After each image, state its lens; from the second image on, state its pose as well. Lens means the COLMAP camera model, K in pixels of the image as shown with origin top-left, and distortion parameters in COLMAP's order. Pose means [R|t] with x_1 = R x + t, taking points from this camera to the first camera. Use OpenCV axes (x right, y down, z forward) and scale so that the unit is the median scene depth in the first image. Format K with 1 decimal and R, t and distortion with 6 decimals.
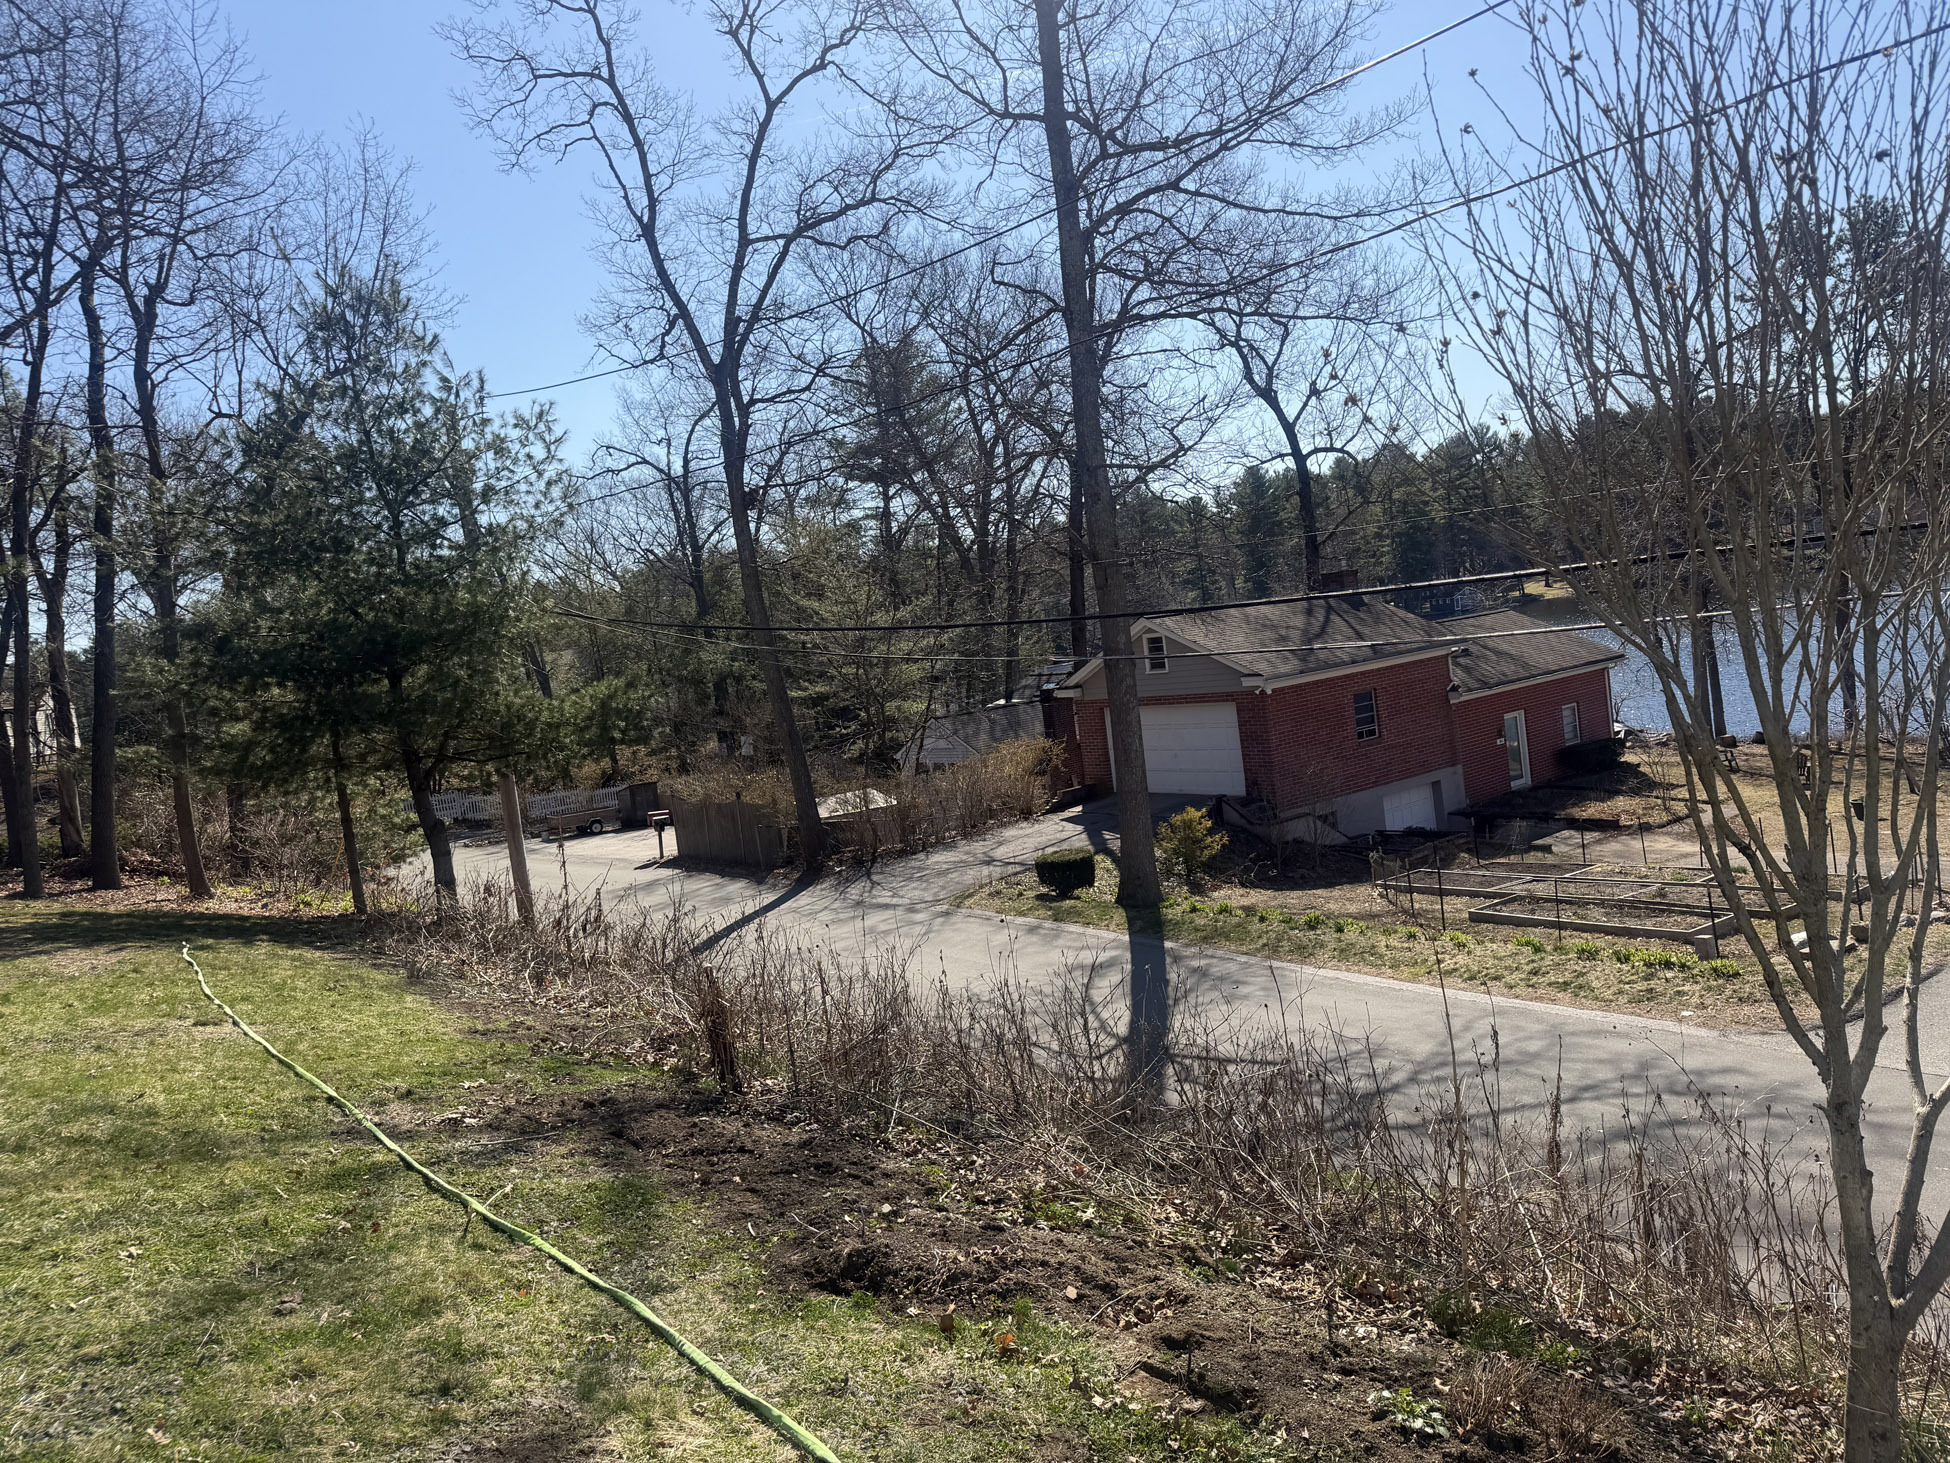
lens RADIAL K [[1346.3, 0, 979.6], [0, 1346.3, 733.5], [0, 0, 1]] dist [0.064680, -0.081976]
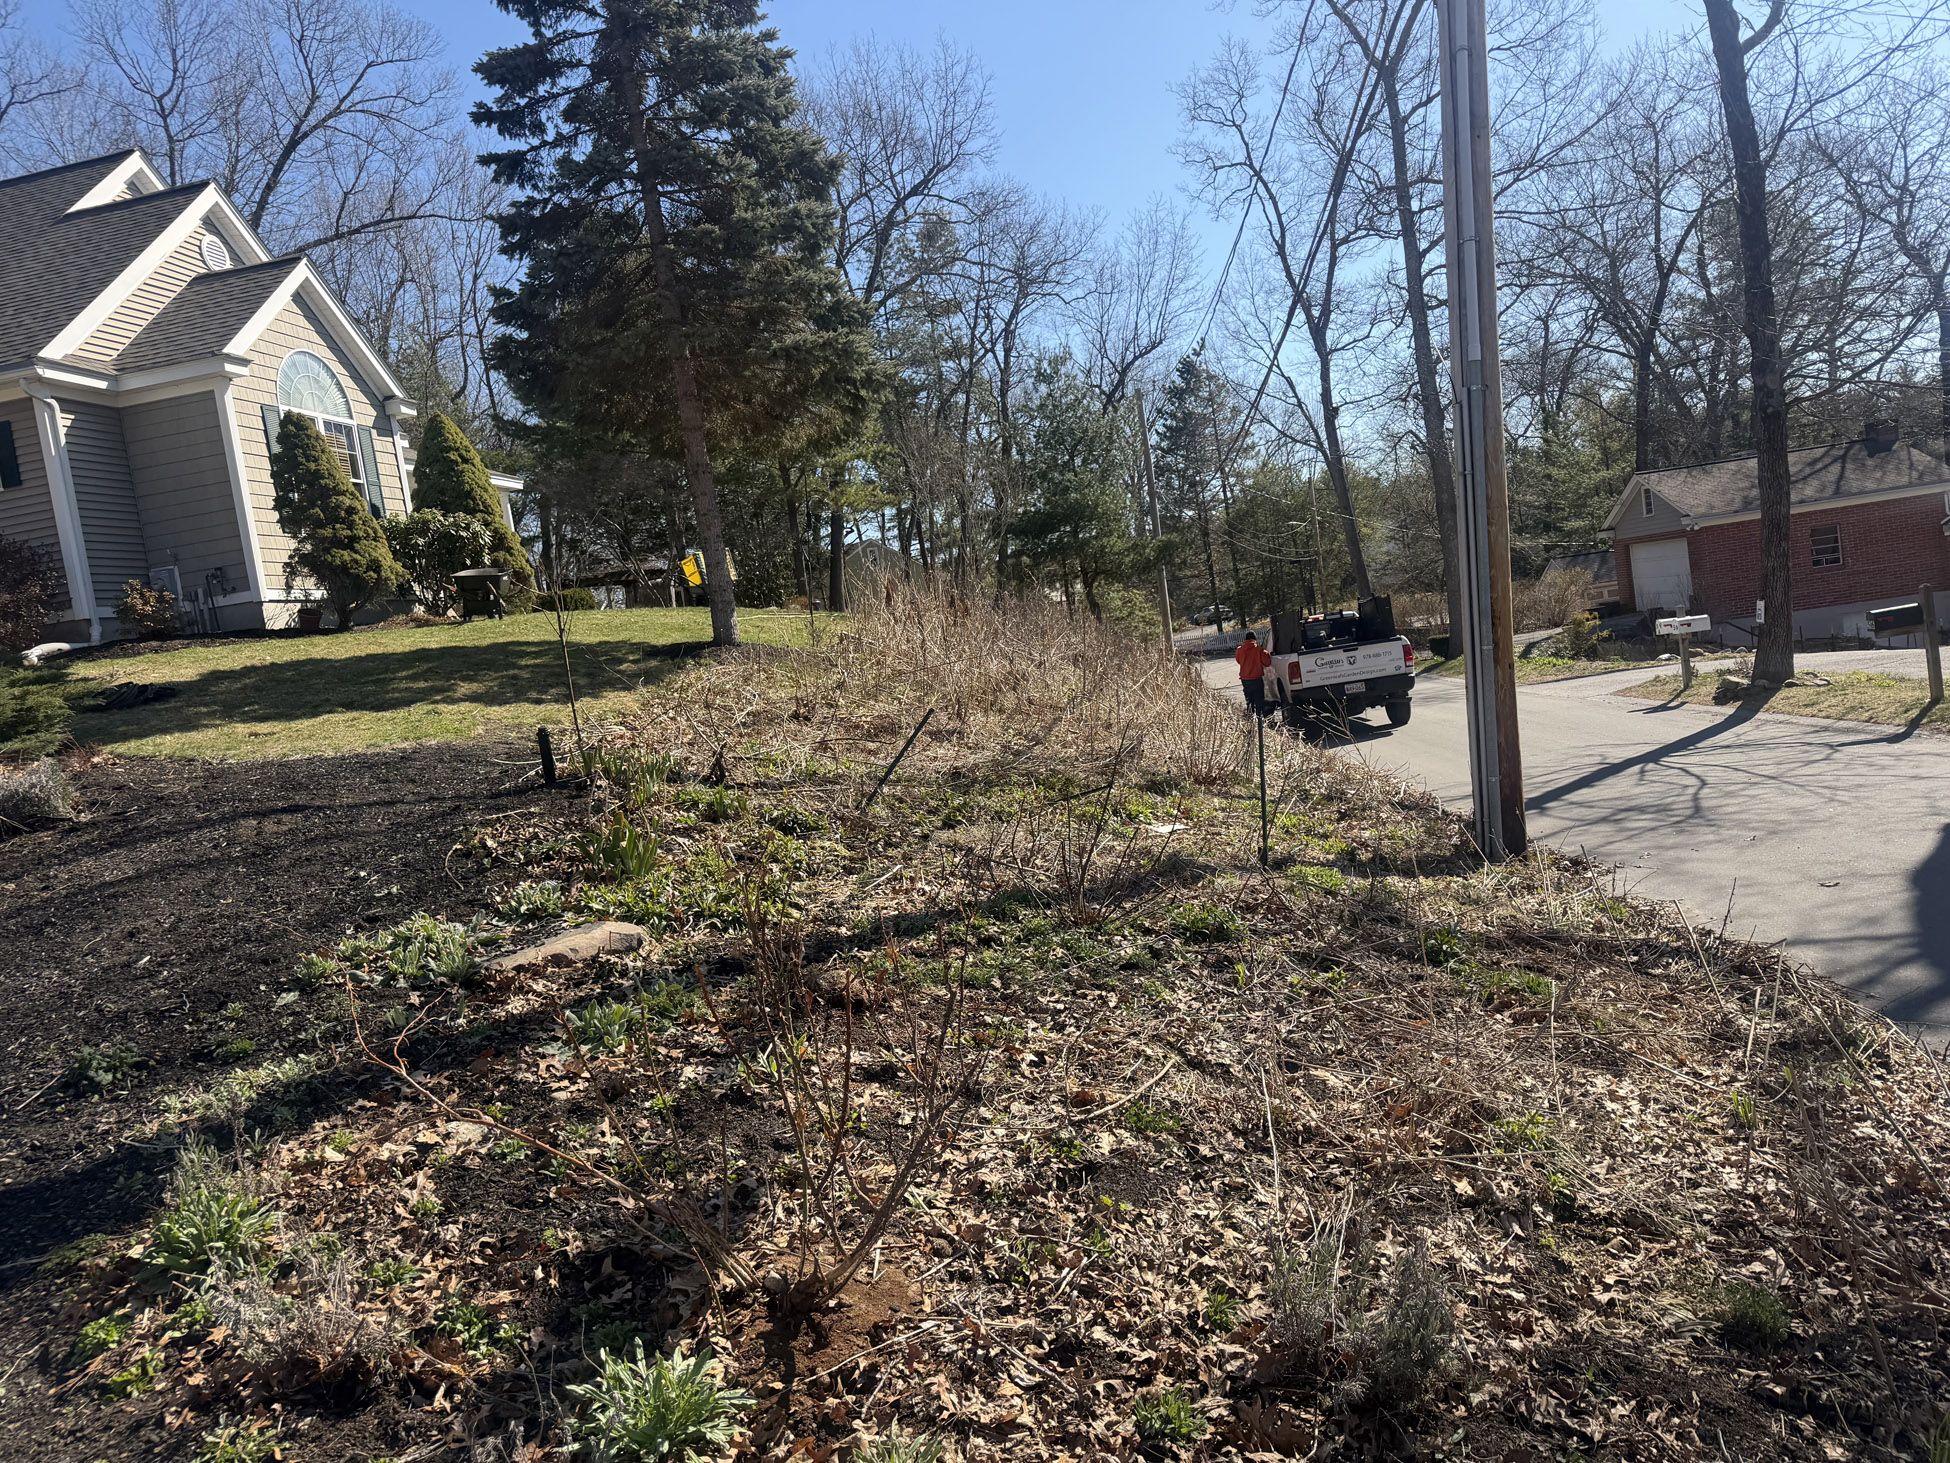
lens RADIAL K [[1346.3, 0, 978.2], [0, 1346.3, 732.9], [0, 0, 1]] dist [0.064680, -0.081976]
pose [[0.751226, 0.065218, -0.656816, 0.563673], [-0.007167, 0.995854, 0.090686, 0.051058], [0.660007, -0.063418, 0.748578, -0.454301]]
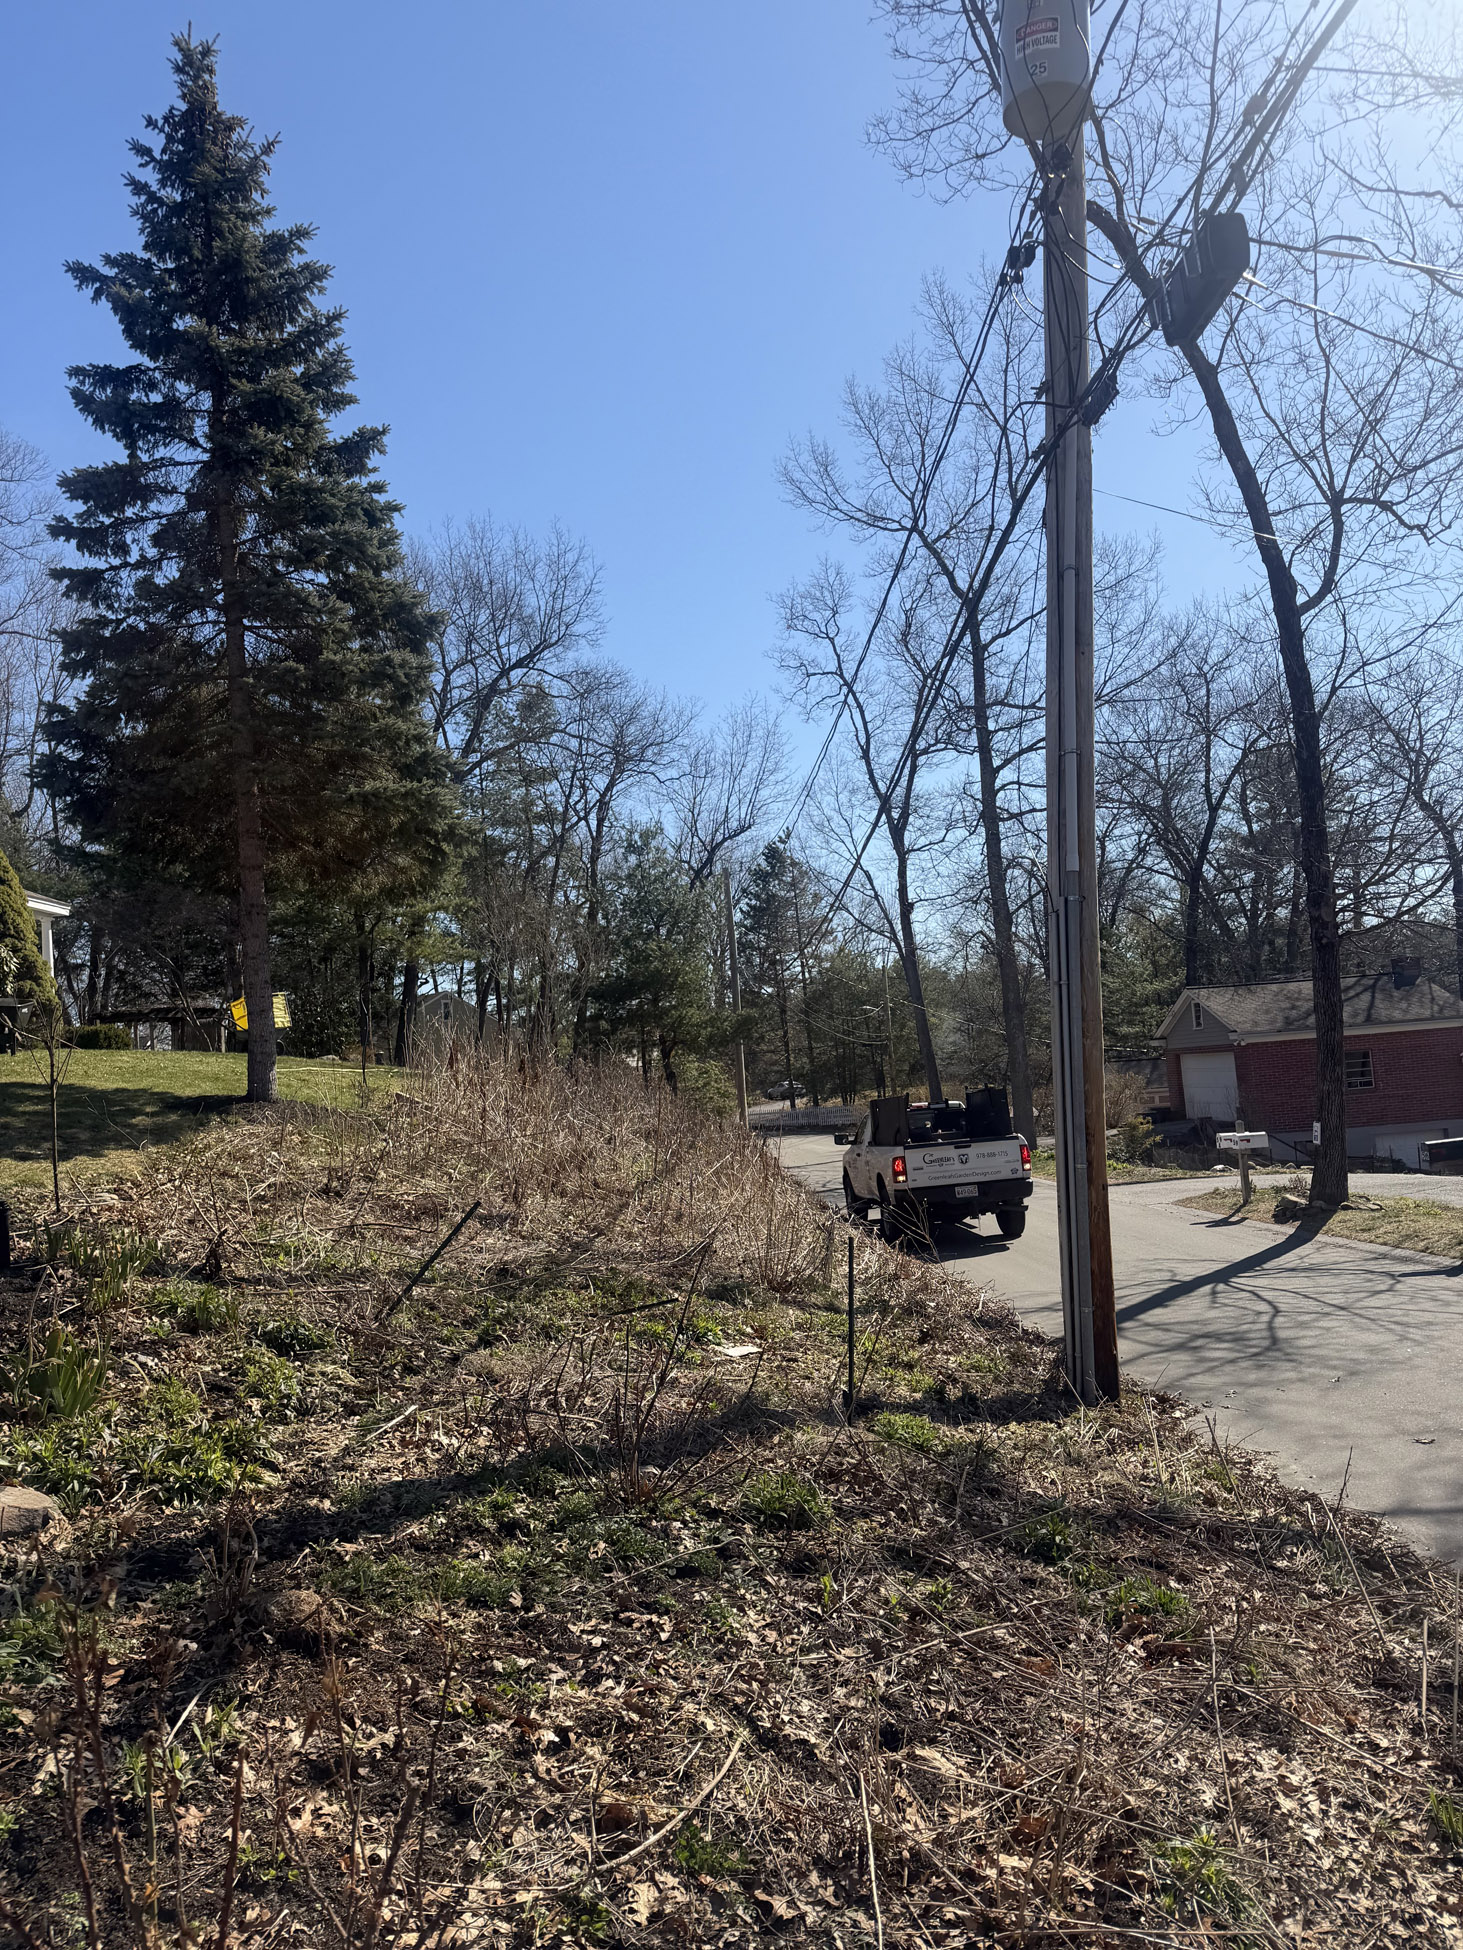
lens RADIAL K [[1346.3, 0, 734.1], [0, 1346.3, 973.2], [0, 0, 1]] dist [0.064680, -0.081976]
pose [[0.830266, 0.016843, -0.557113, 0.550271], [-0.074351, 0.993957, -0.080755, 0.047825], [0.552386, 0.108470, 0.826501, -0.437174]]
